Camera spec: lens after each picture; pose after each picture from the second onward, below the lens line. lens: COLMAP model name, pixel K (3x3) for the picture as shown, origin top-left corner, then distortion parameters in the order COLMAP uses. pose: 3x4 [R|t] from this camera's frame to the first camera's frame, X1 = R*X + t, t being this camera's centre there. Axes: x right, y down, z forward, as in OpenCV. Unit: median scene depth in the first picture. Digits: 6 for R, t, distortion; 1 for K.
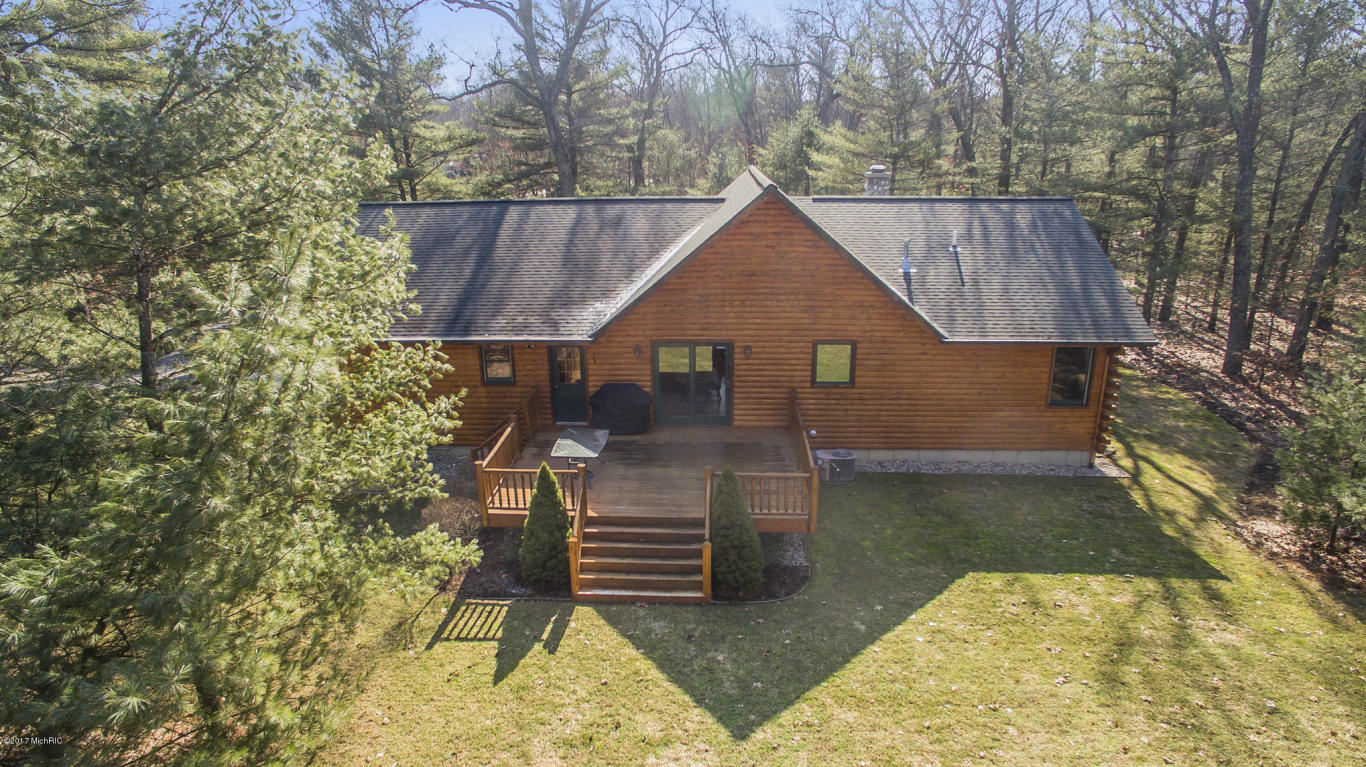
lens RADIAL K [[797.7, 0, 683.0], [0, 797.7, 383.5], [0, 0, 1]] dist [-0.130543, 0.093071]
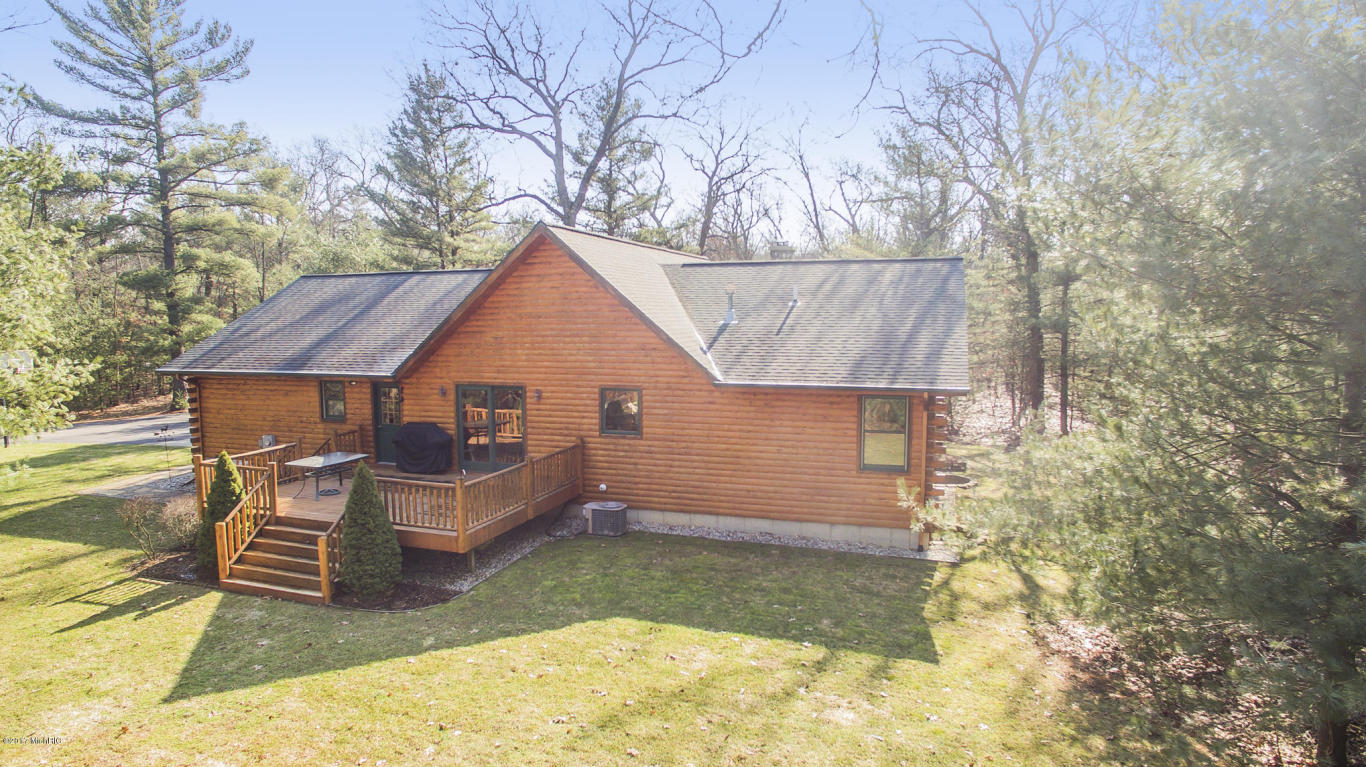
lens RADIAL K [[797.7, 0, 683.0], [0, 797.7, 383.5], [0, 0, 1]] dist [-0.130543, 0.093071]
pose [[0.965150, 0.029179, -0.260065, 0.570955], [-0.082254, 0.977225, -0.195616, 0.136388], [0.248434, 0.210190, 0.945569, 0.139182]]
